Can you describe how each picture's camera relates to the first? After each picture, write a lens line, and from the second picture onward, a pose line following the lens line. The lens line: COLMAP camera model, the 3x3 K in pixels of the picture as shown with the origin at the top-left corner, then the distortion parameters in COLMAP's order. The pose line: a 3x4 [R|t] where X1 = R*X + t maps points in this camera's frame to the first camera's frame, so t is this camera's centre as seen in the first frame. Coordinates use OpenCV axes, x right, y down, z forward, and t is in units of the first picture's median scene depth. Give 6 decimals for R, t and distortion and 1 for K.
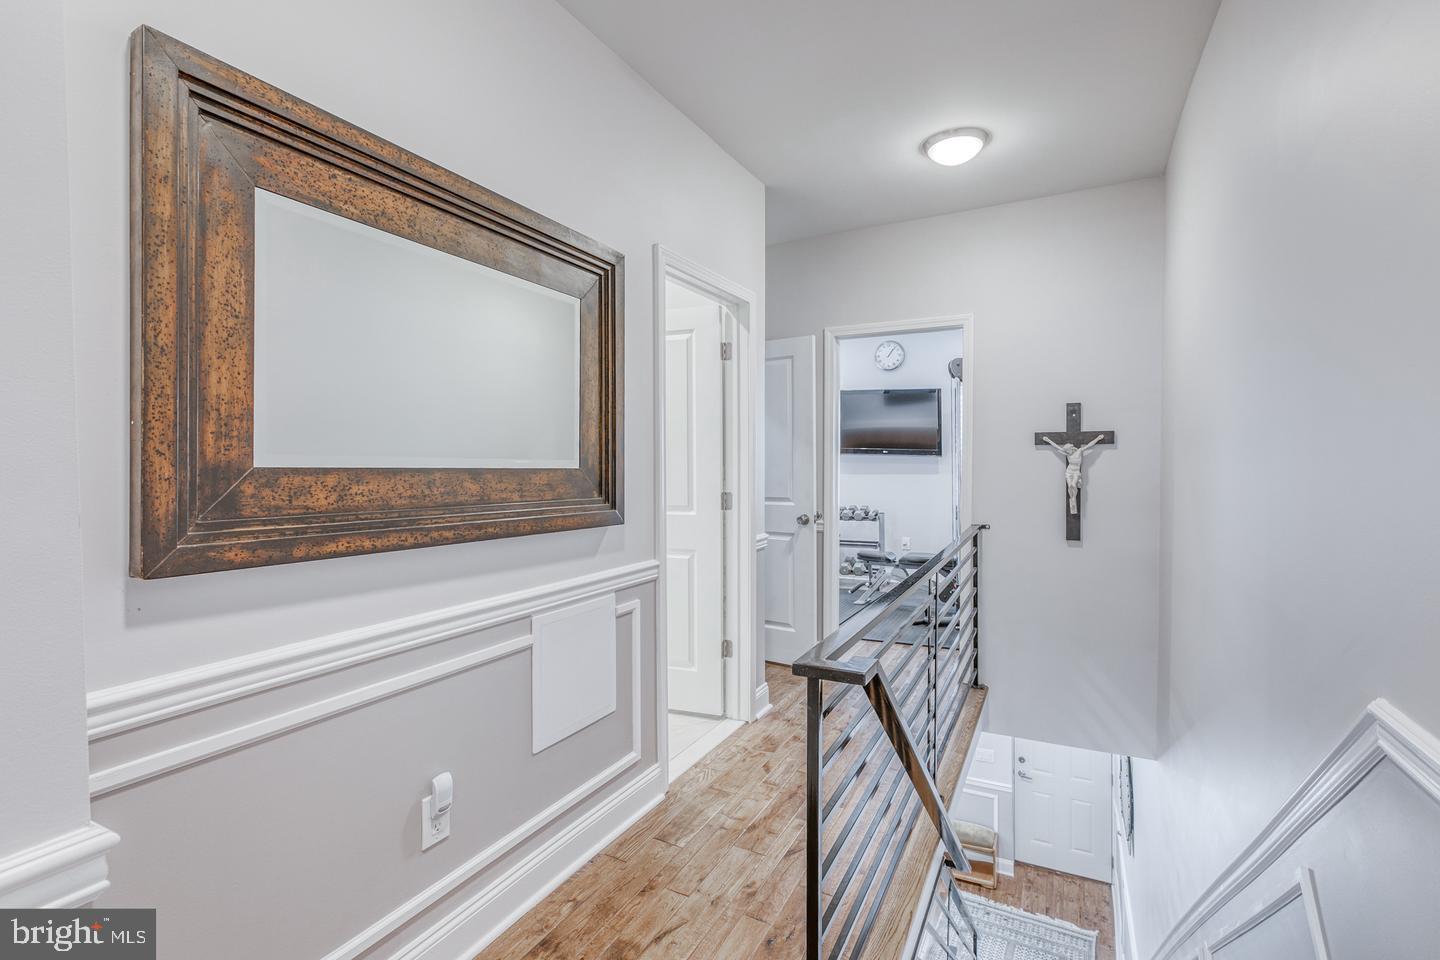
lens RADIAL K [[644.2, 0, 718.4], [0, 644.2, 461.5], [0, 0, 1]] dist [-0.000214, 0.000002]
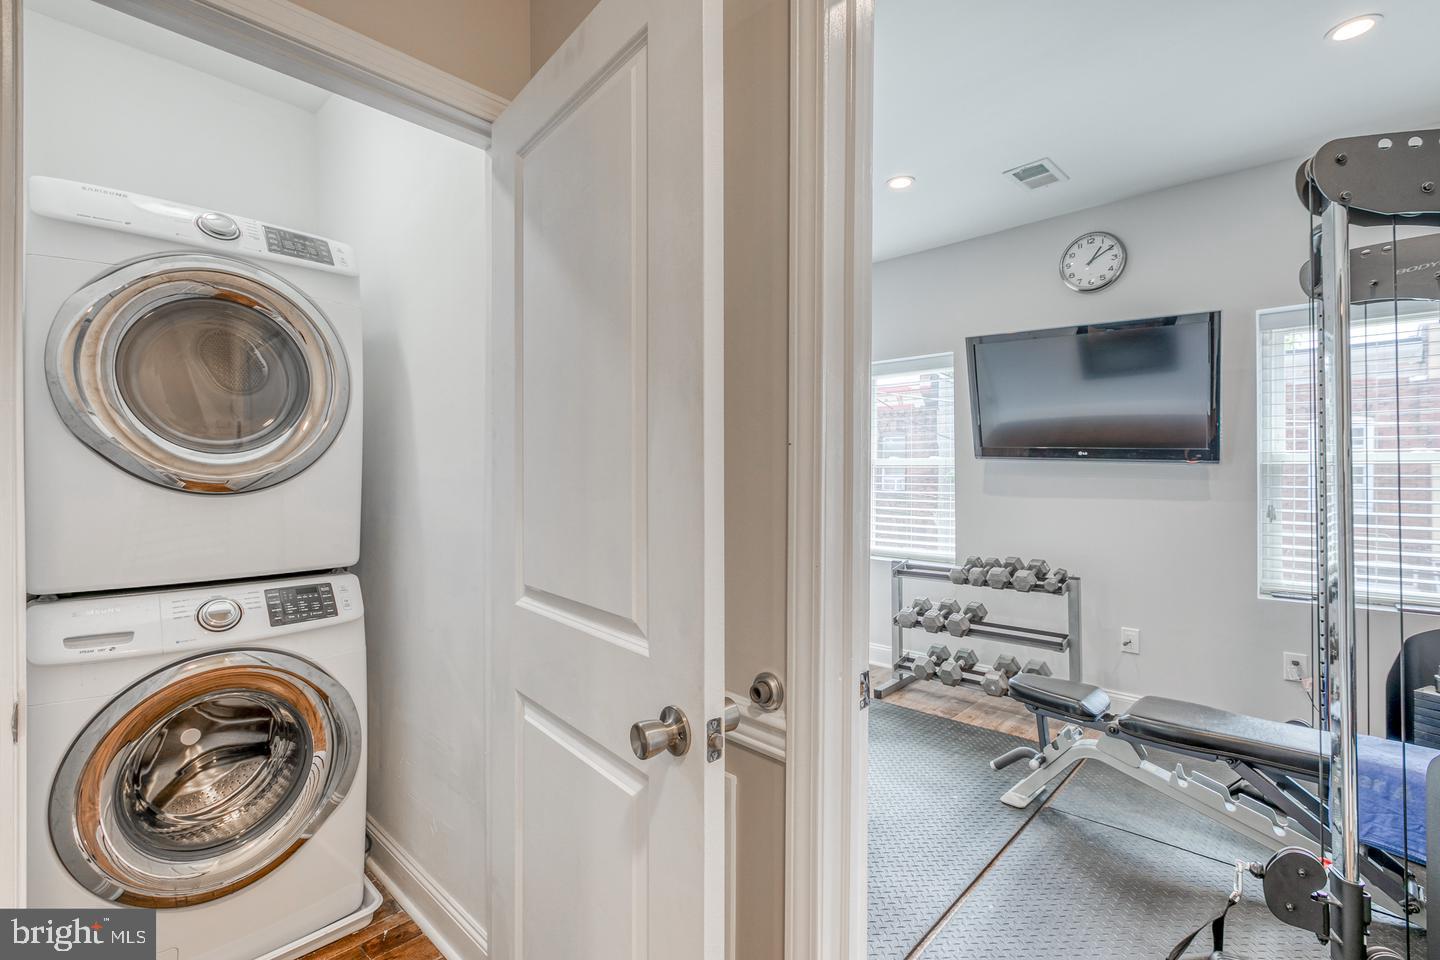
lens RADIAL K [[644.2, 0, 718.4], [0, 644.2, 461.5], [0, 0, 1]] dist [-0.000214, 0.000002]
pose [[0.965128, 0.004008, -0.261746, 0.120220], [-0.007501, 0.999896, -0.012347, -0.000480], [0.261669, 0.013880, 0.965058, 0.455878]]
